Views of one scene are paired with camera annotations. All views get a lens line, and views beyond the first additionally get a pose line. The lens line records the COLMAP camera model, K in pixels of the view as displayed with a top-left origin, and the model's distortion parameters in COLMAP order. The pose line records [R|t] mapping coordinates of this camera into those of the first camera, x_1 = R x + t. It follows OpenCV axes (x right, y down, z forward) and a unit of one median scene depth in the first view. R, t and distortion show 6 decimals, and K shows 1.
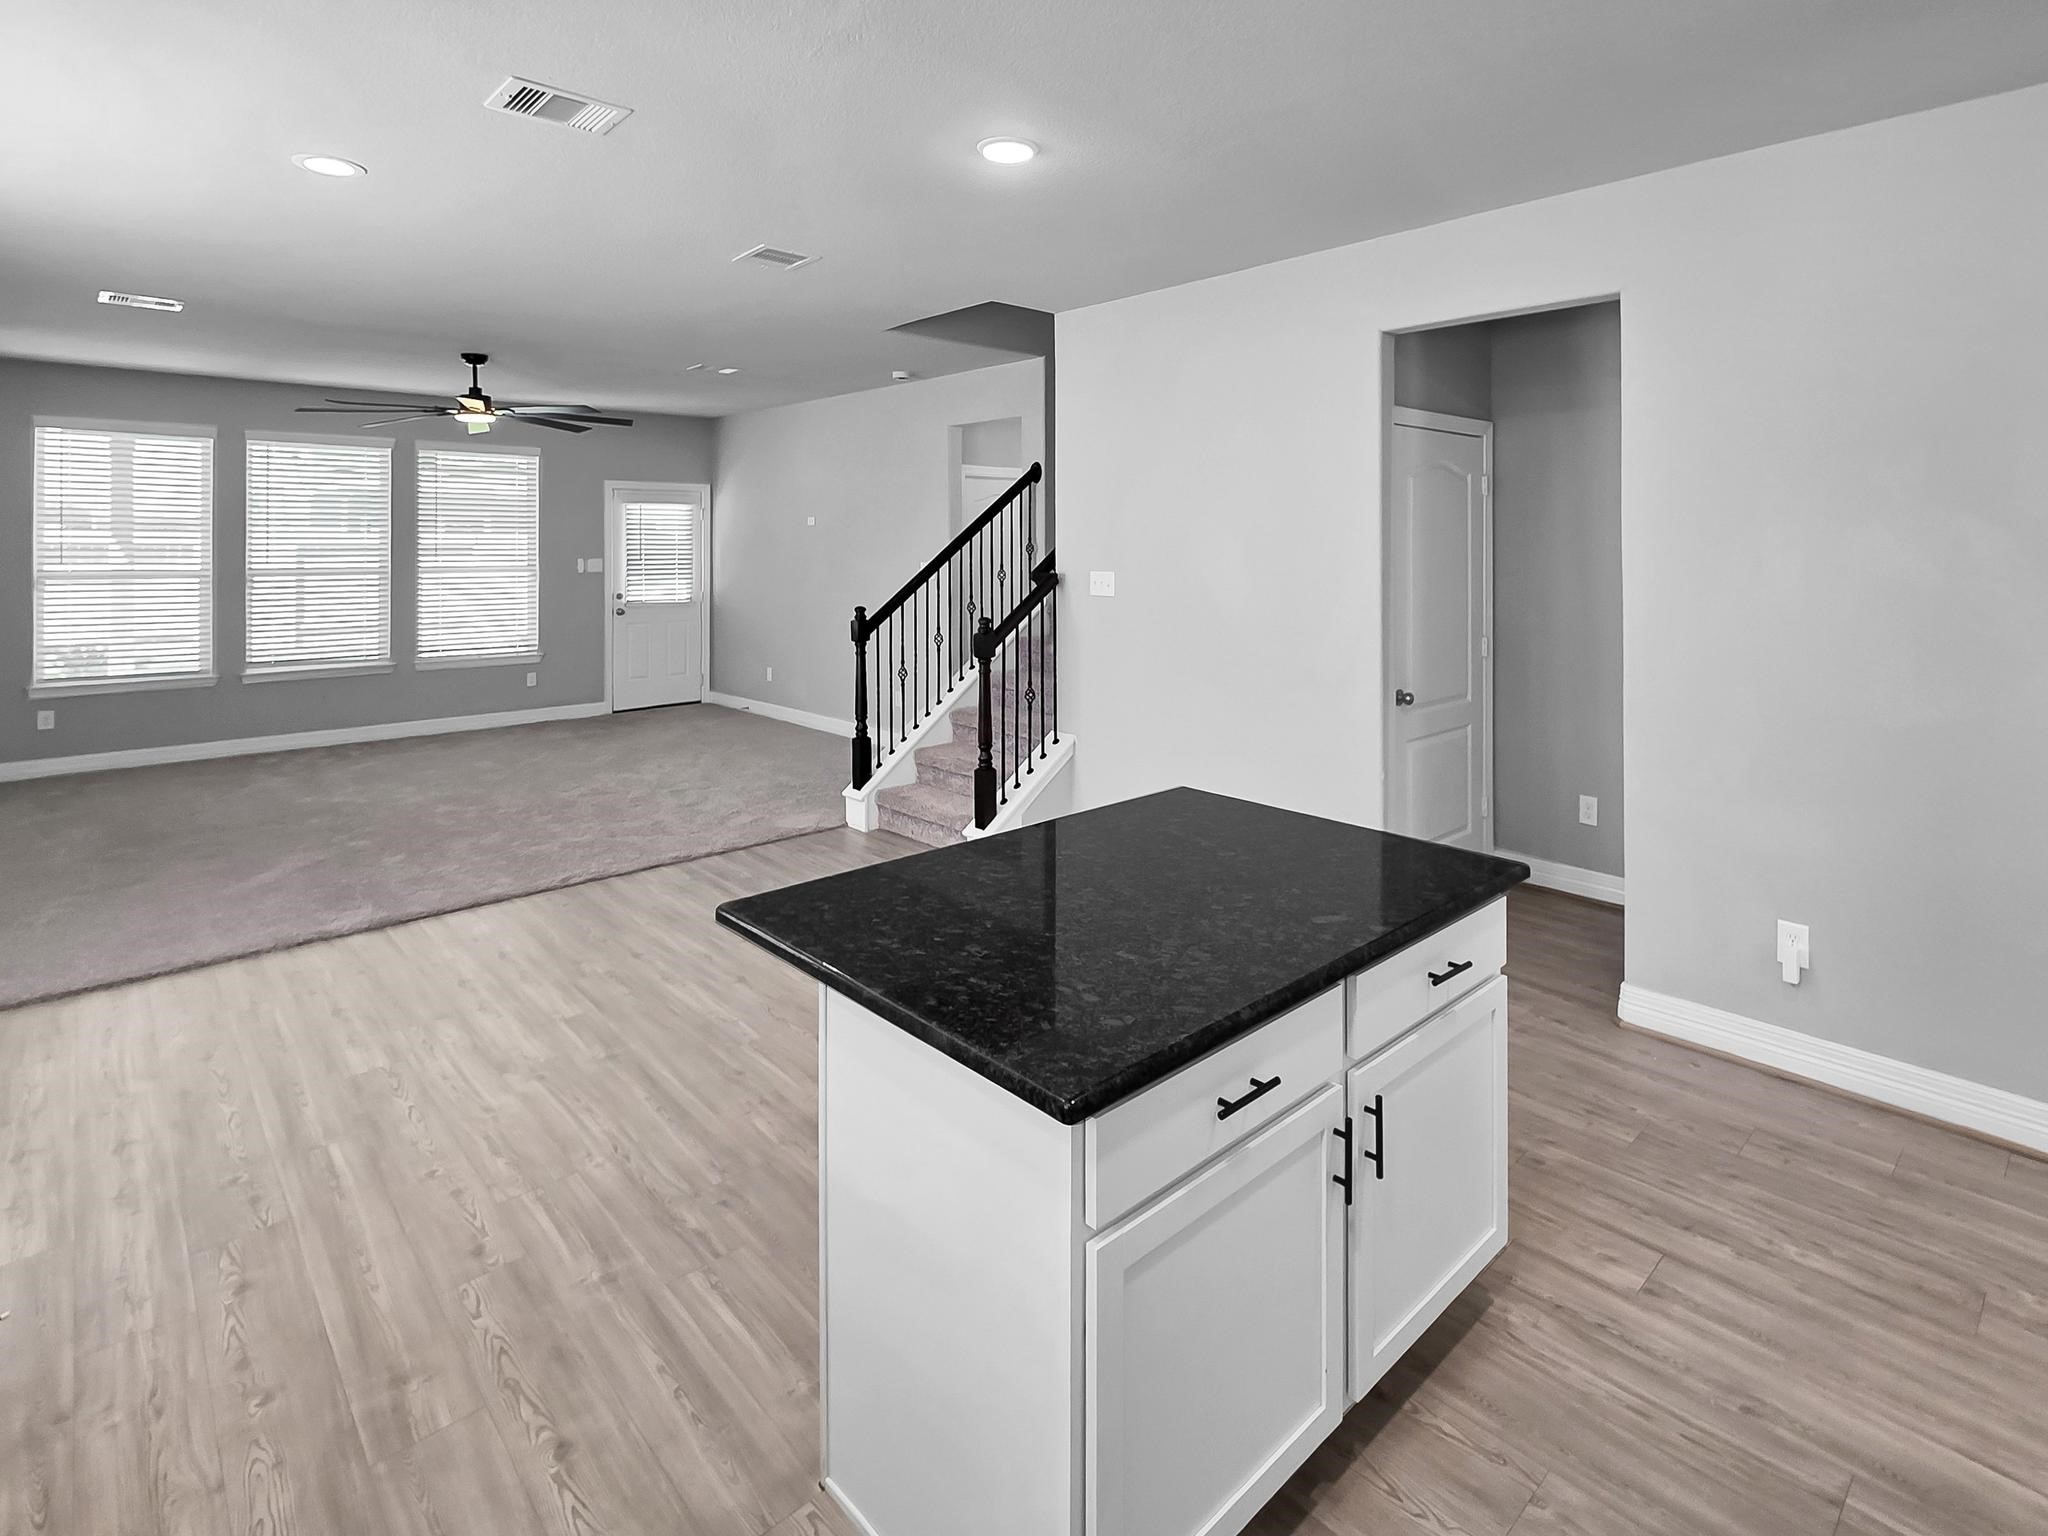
lens RADIAL K [[1039.2, 0, 1107.8], [0, 1039.2, 536.6], [0, 0, 1]] dist [0.000401, 0.000982]
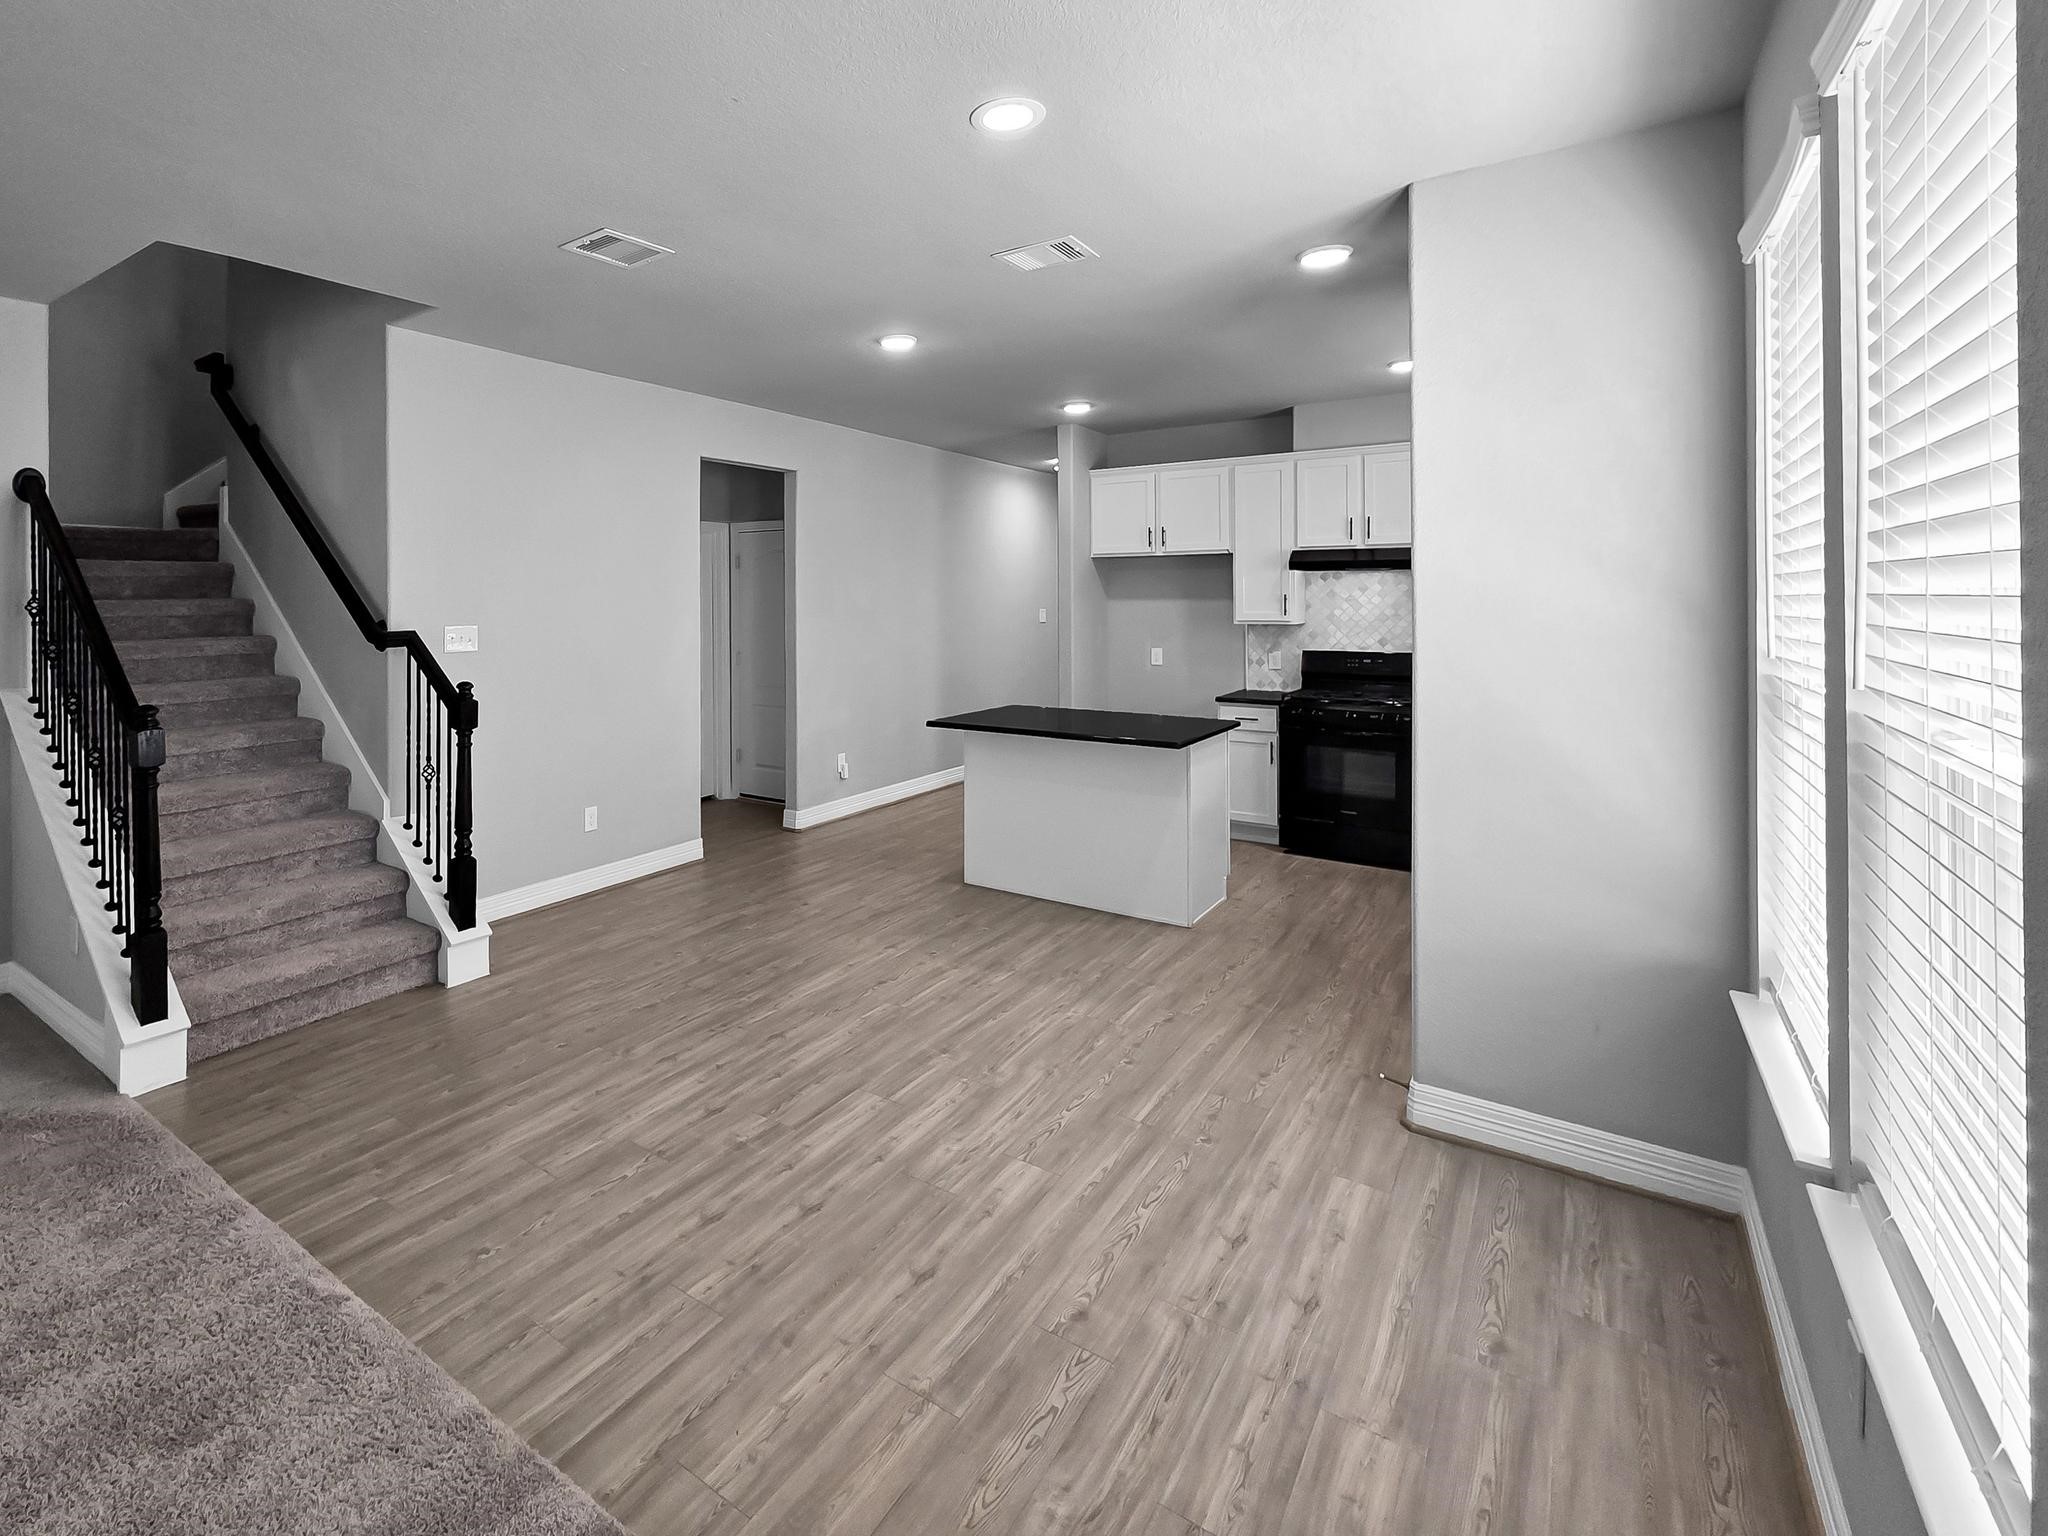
lens RADIAL K [[975.0, 0, 845.0], [0, 975.0, 595.8], [0, 0, 1]] dist [0.000616, -0.000138]
pose [[-0.135874, 0.002713, 0.990722, -0.633001], [0.000763, 0.999996, -0.002634, 0.006464], [-0.990726, 0.000398, -0.135875, 0.526621]]
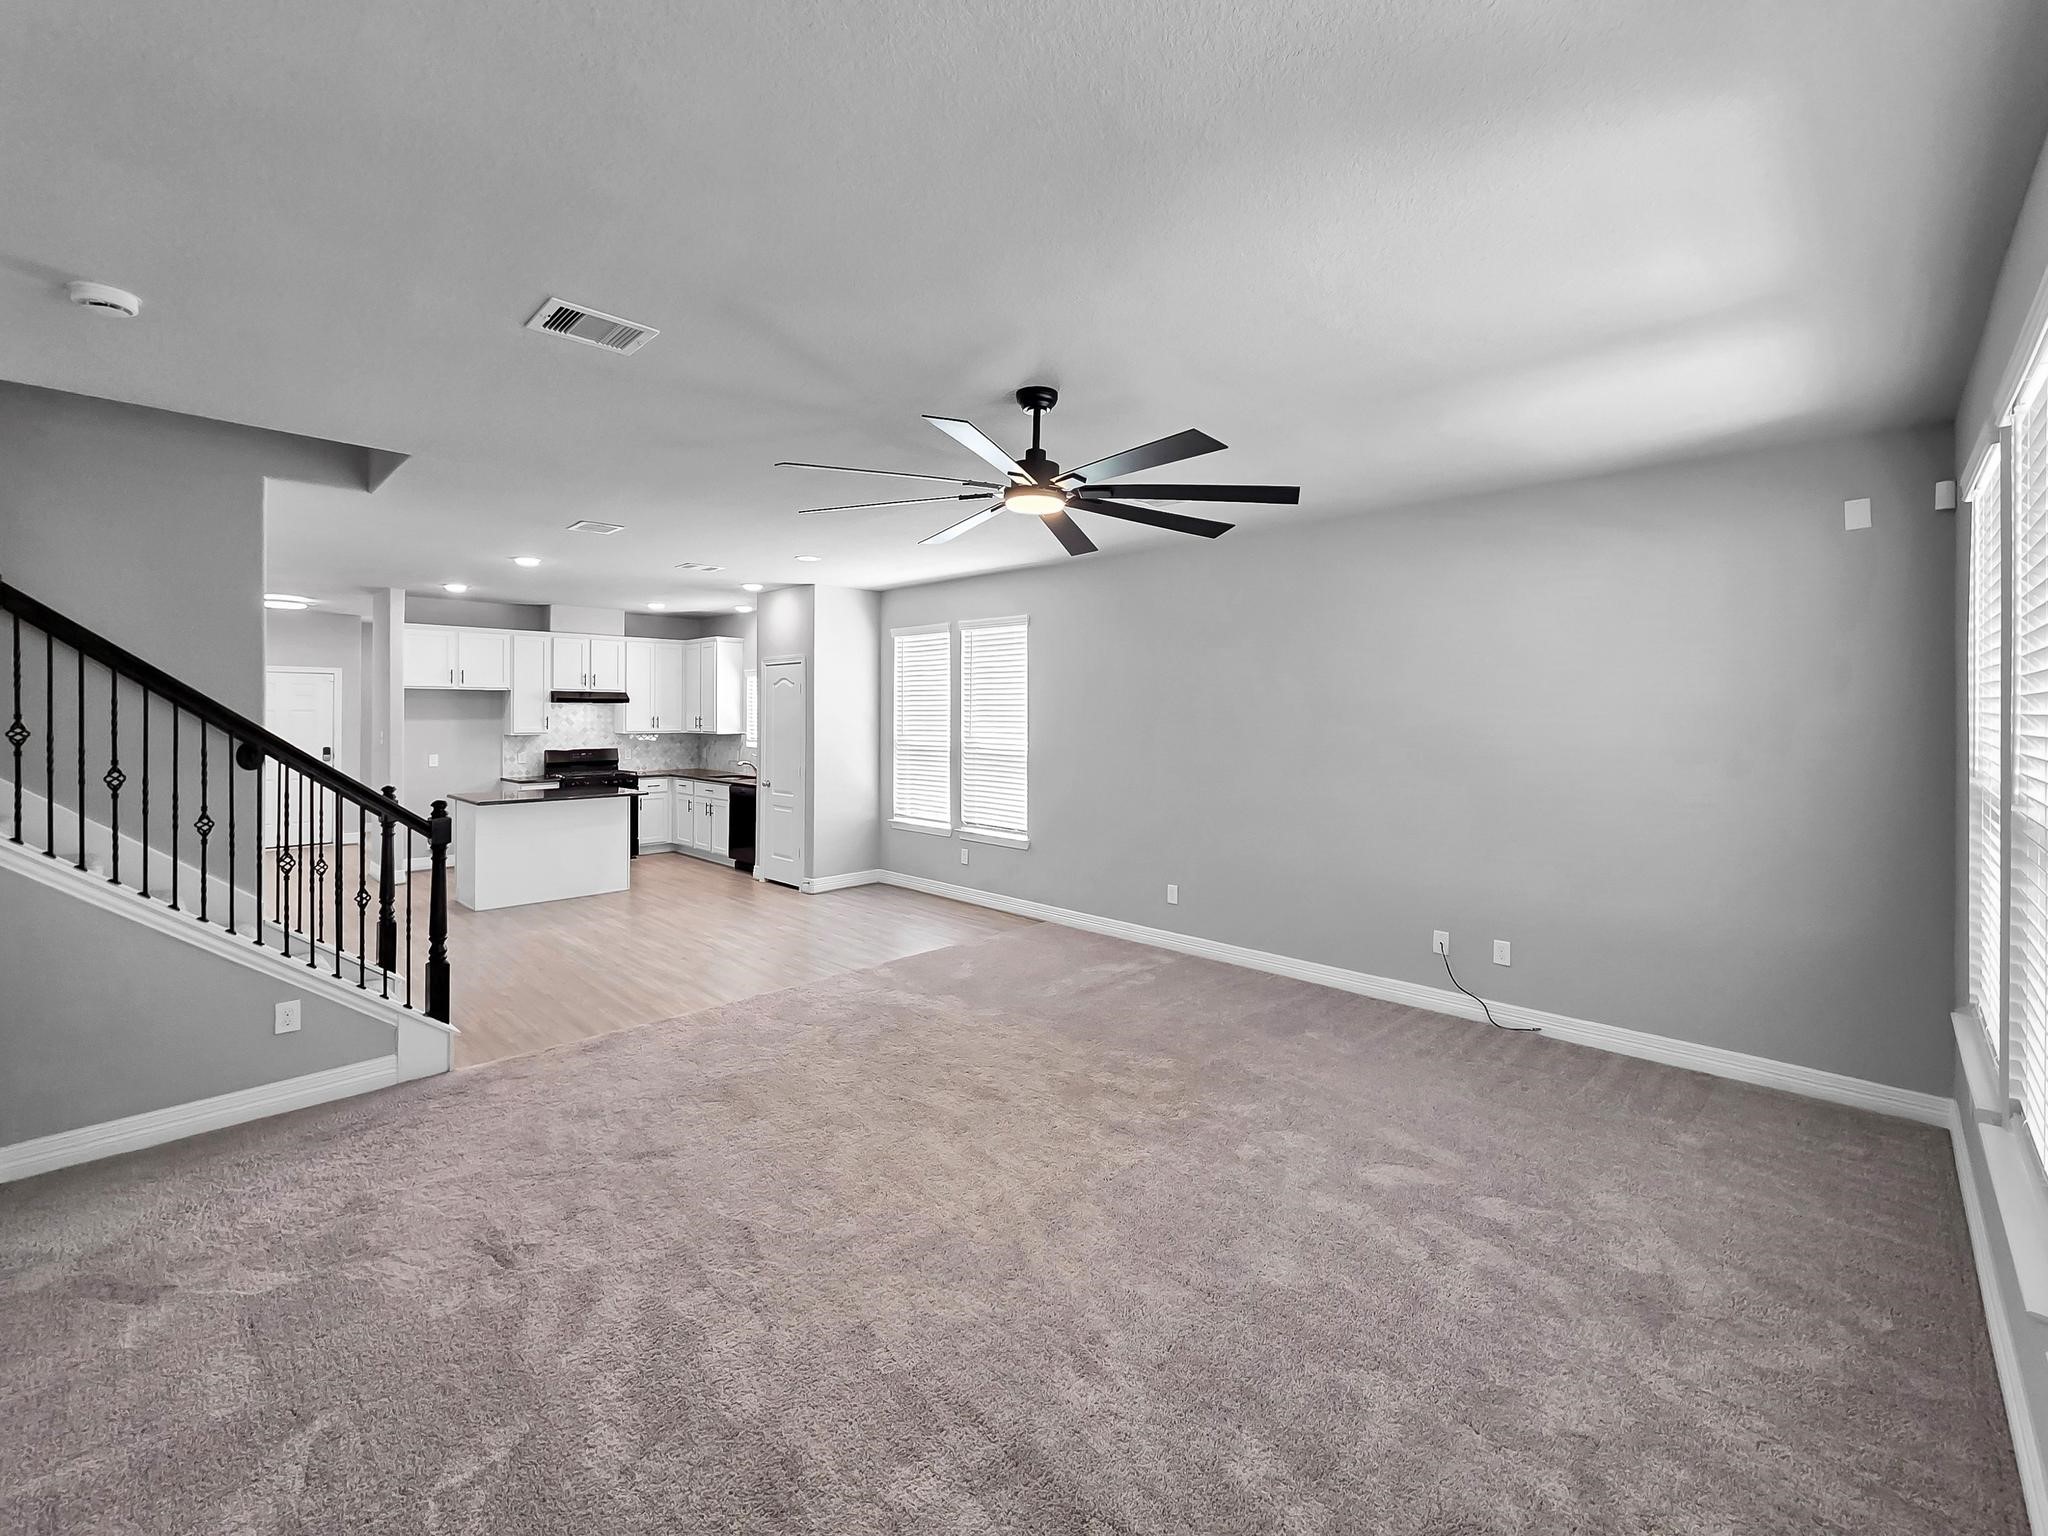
lens RADIAL K [[869.5, 0, 1012.1], [0, 869.5, 713.4], [0, 0, 1]] dist [0.004450, 0.000217]
pose [[-0.999973, -0.003258, -0.006617, -0.517160], [-0.003229, 0.999985, -0.004417, 0.002010], [0.006631, -0.004396, -0.999968, 1.284195]]
